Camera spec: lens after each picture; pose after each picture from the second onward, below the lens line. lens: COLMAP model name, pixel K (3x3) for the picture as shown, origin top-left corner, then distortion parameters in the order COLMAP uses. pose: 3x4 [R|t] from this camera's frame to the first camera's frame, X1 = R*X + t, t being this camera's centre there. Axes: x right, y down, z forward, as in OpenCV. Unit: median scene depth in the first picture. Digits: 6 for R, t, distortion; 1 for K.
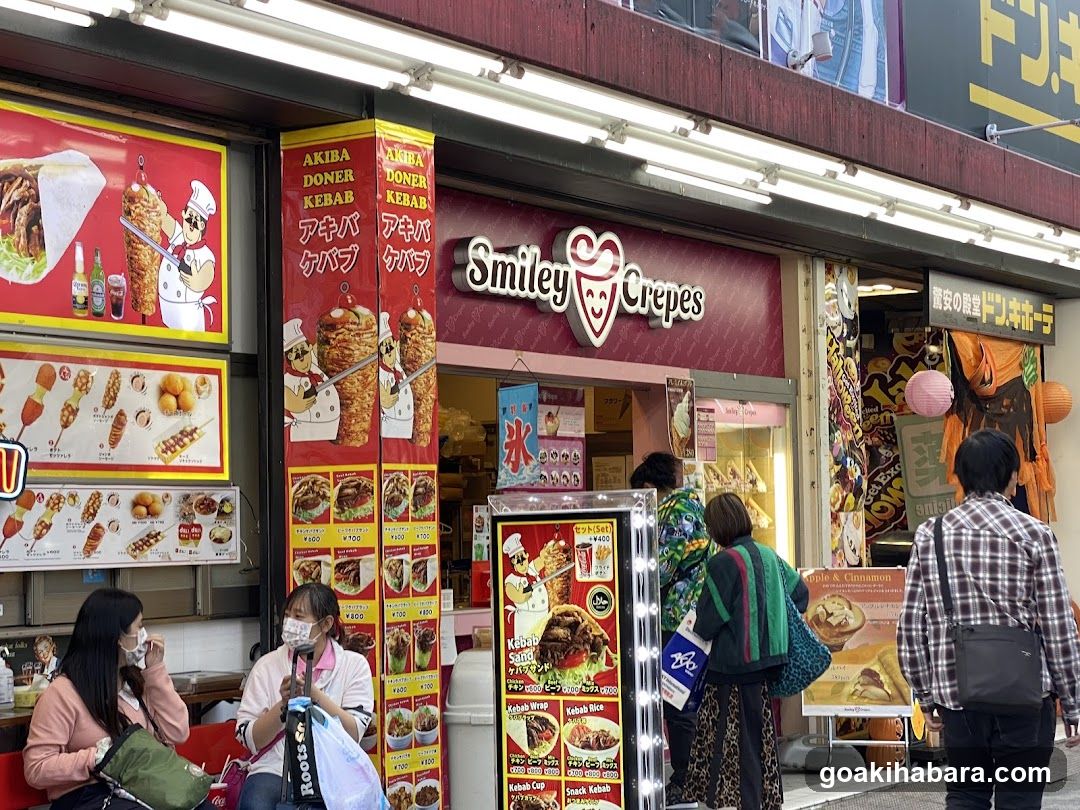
lens RADIAL K [[2110.4, 0, 542.7], [0, 2110.4, 406.5], [0, 0, 1]] dist [0.049693, 0.000000]
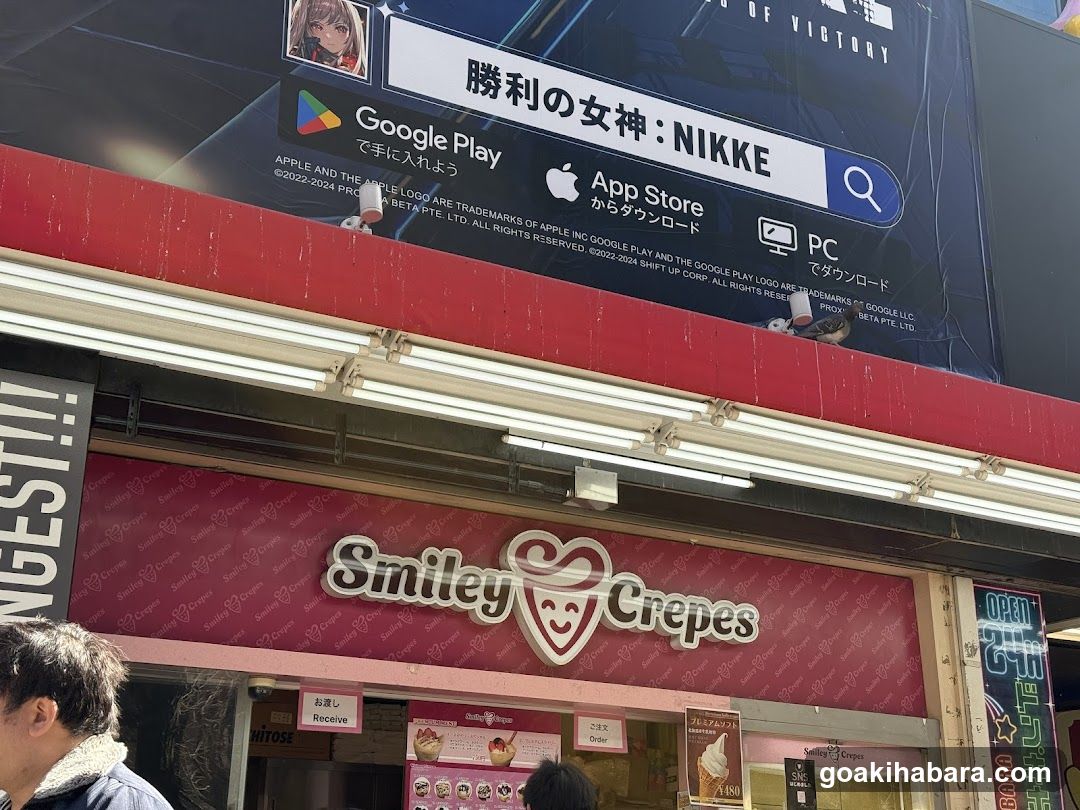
lens RADIAL K [[1506.3, 0, 522.6], [0, 1506.3, 440.3], [0, 0, 1]] dist [0.128819, 0.000000]
pose [[0.881105, -0.134498, -0.453392, 0.334986], [0.003799, 0.960688, -0.277605, 0.061451], [0.472906, 0.242876, 0.846978, 0.462931]]
